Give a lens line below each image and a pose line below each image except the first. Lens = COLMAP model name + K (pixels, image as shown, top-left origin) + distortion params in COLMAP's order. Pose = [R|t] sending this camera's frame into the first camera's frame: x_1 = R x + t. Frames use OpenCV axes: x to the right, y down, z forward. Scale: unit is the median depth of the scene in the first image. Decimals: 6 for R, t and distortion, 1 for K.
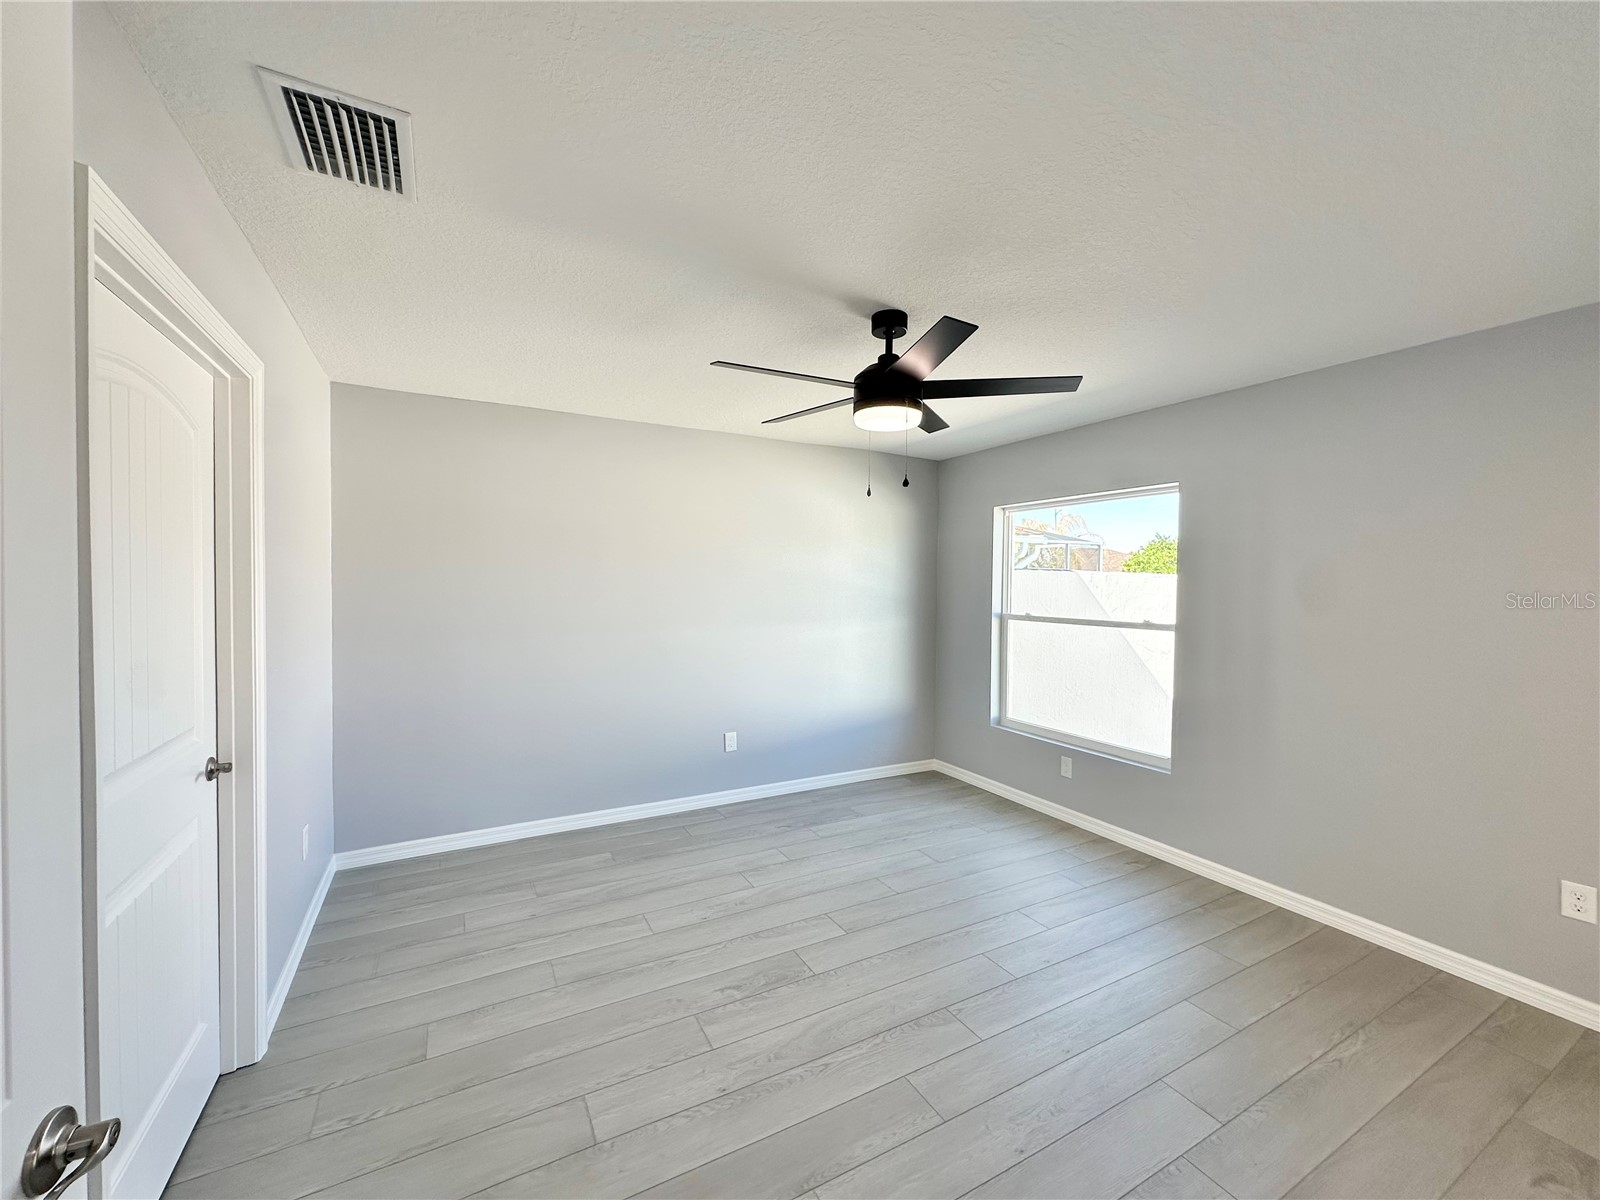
lens RADIAL K [[636.9, 0, 796.7], [0, 636.9, 599.2], [0, 0, 1]] dist [-0.001654, 0.000269]
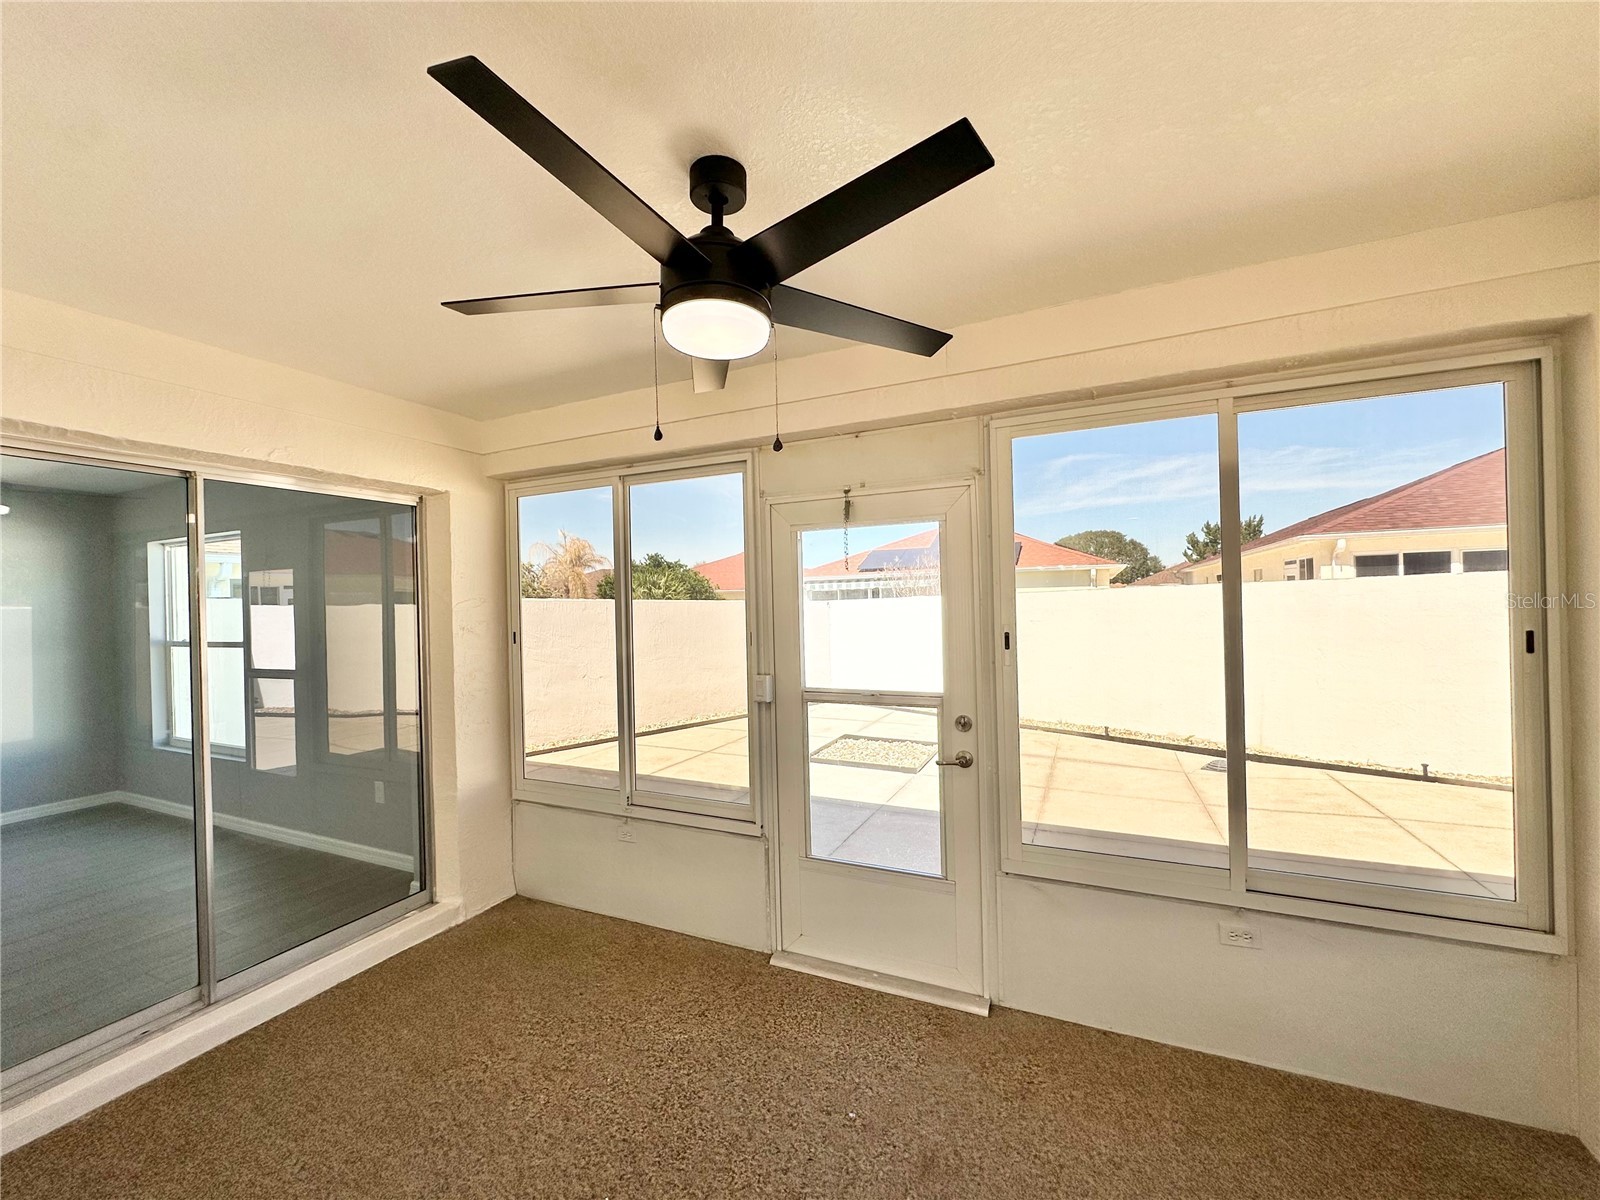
lens RADIAL K [[636.9, 0, 796.7], [0, 636.9, 599.2], [0, 0, 1]] dist [-0.001654, 0.000269]
pose [[0.798444, -0.023767, 0.601600, 0.652358], [0.042722, 0.998938, -0.017237, 0.018869], [-0.600551, 0.039464, 0.798612, -0.610904]]
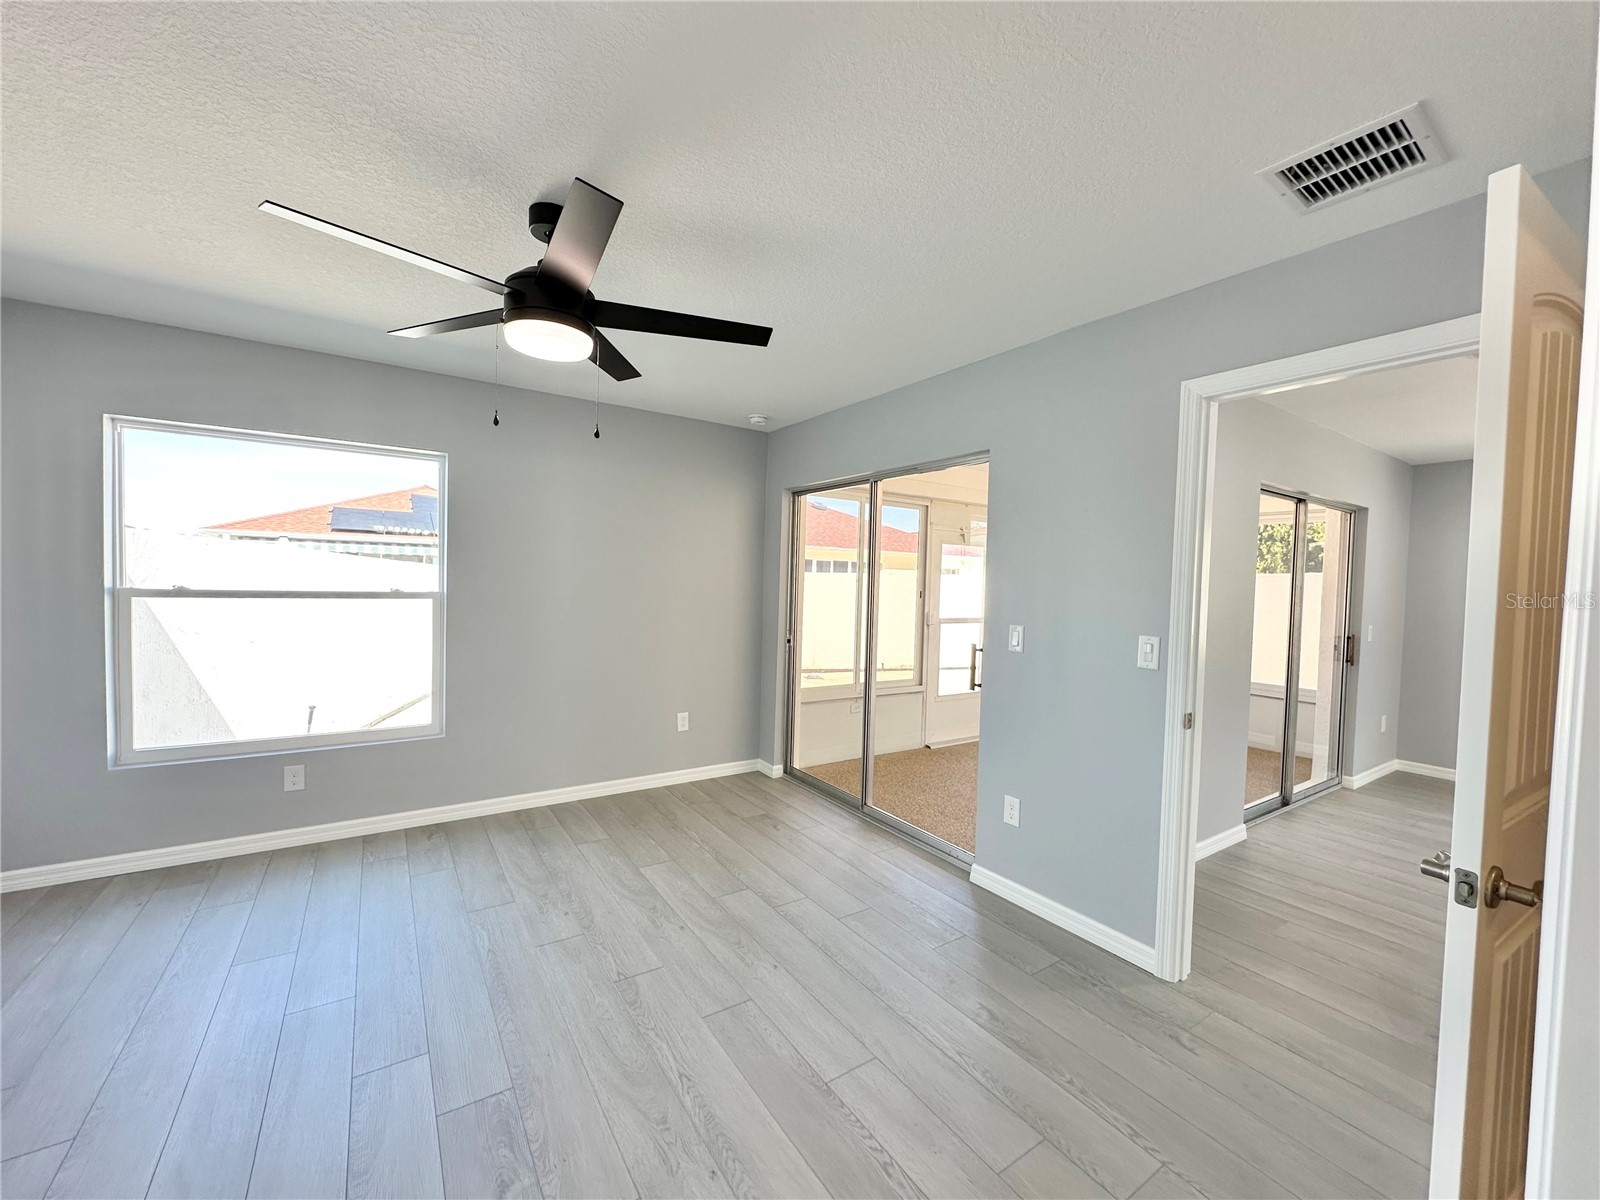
lens RADIAL K [[636.9, 0, 796.7], [0, 636.9, 599.2], [0, 0, 1]] dist [-0.001654, 0.000269]
pose [[-0.091852, -0.038687, 0.995021, -0.450398], [-0.006331, 0.999247, 0.038267, 0.006188], [-0.995753, -0.002785, -0.092028, 0.486516]]
